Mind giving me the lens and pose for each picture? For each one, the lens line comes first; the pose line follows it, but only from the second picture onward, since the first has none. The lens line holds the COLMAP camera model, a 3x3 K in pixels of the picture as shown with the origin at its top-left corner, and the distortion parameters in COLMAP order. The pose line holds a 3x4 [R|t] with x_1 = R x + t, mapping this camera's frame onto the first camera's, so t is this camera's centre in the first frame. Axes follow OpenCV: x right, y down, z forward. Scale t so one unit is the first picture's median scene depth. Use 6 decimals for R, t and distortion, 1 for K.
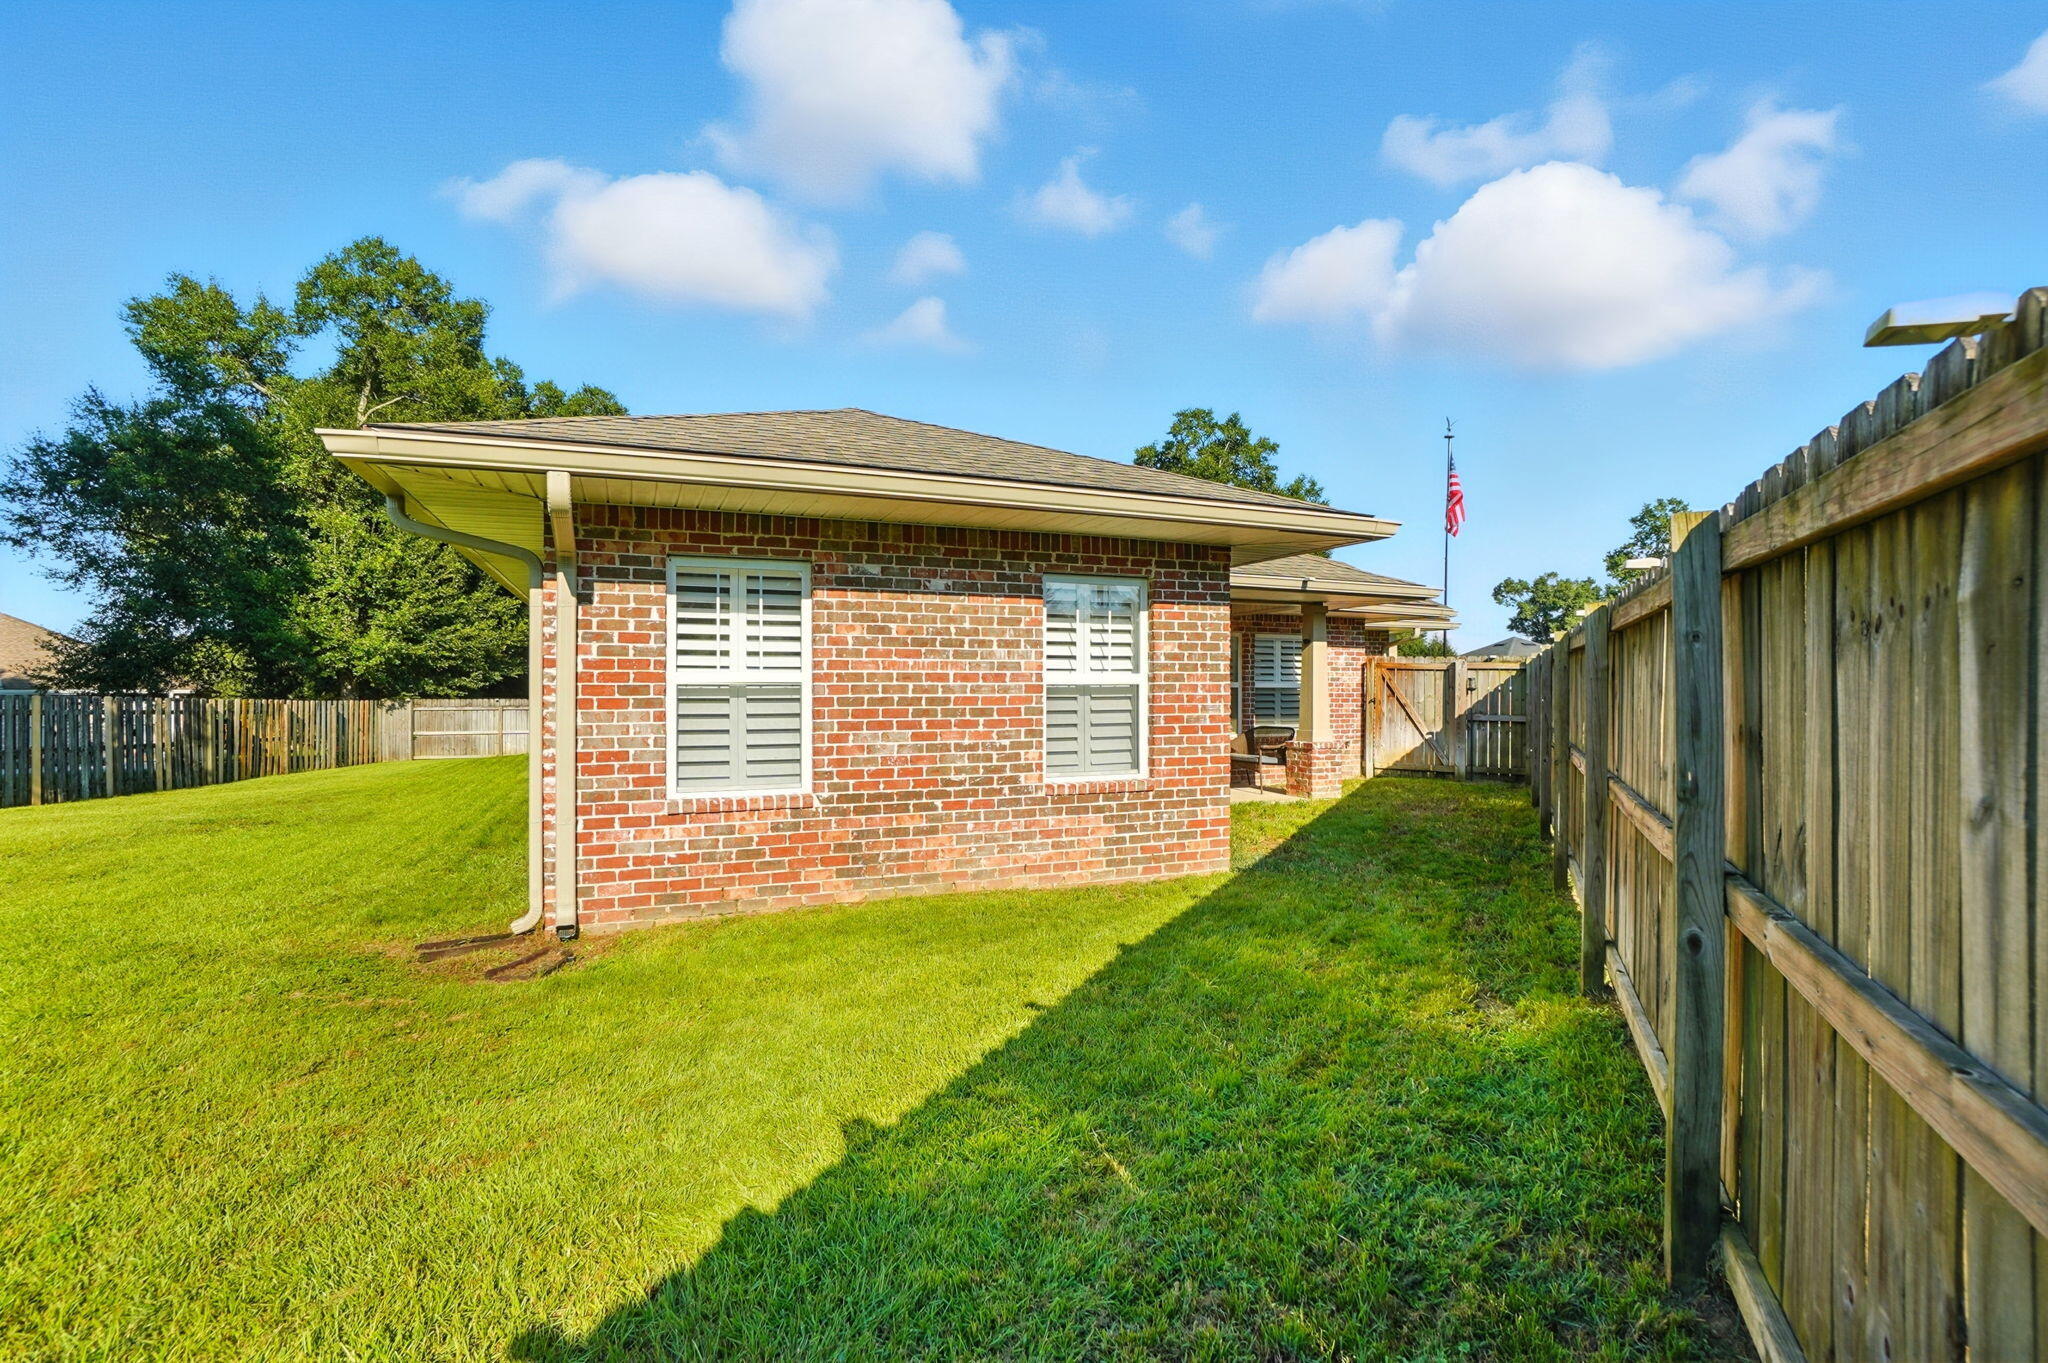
lens RADIAL K [[920.5, 0, 1015.6], [0, 920.5, 681.3], [0, 0, 1]] dist [-0.064555, 0.020617]
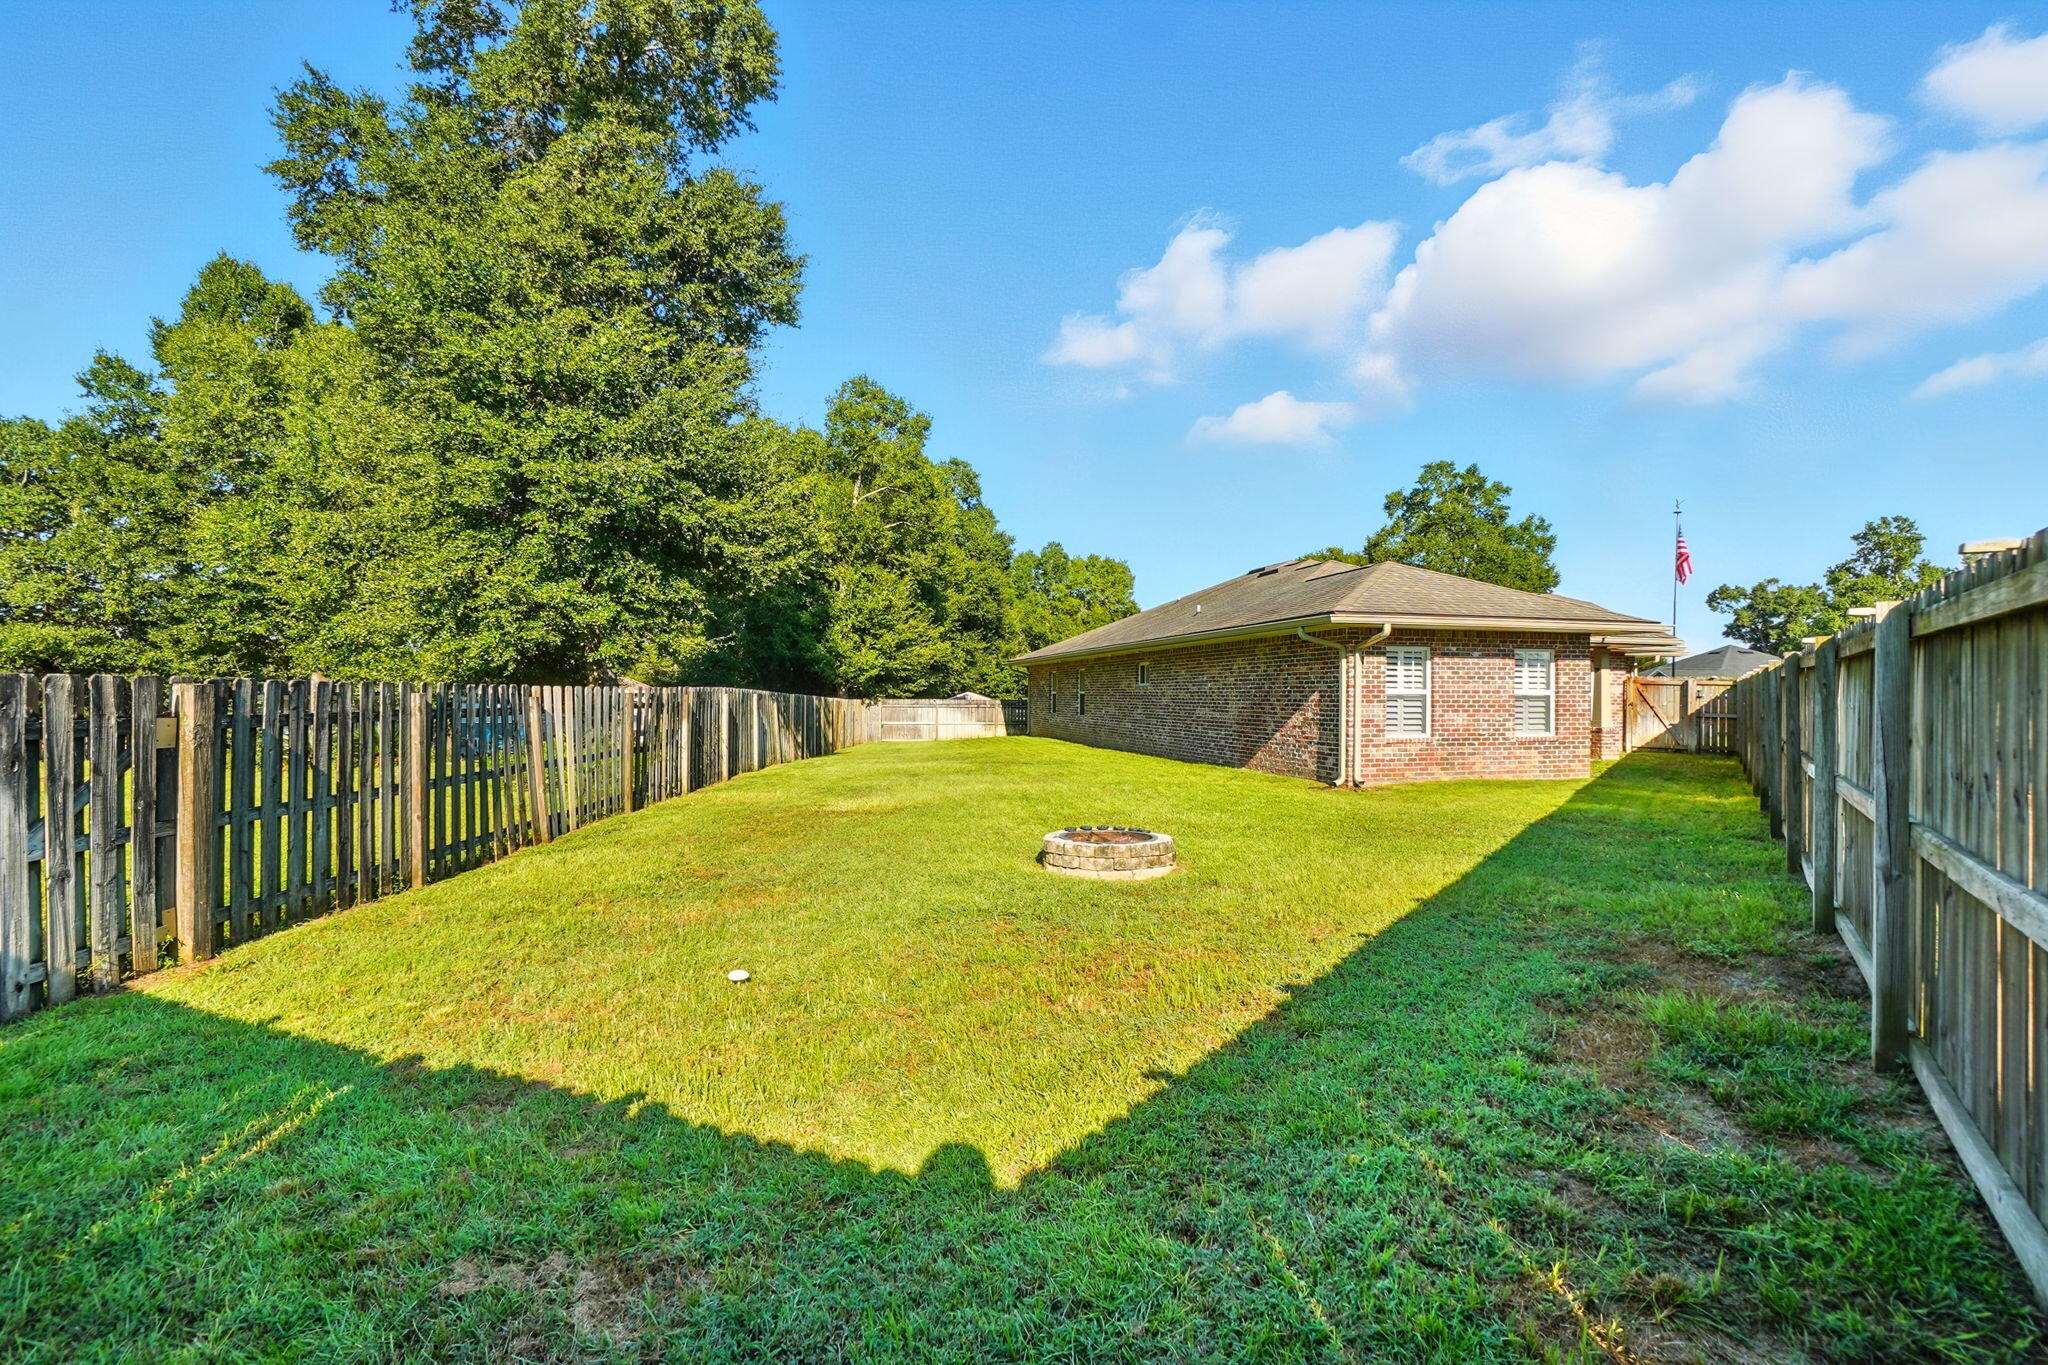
lens RADIAL K [[920.5, 0, 1015.6], [0, 920.5, 682.3], [0, 0, 1]] dist [-0.064555, 0.020617]
pose [[0.985142, 0.004663, -0.171680, -0.277567], [-0.005024, 0.999986, -0.001672, -0.006181], [0.171670, 0.002510, 0.985151, -0.505827]]
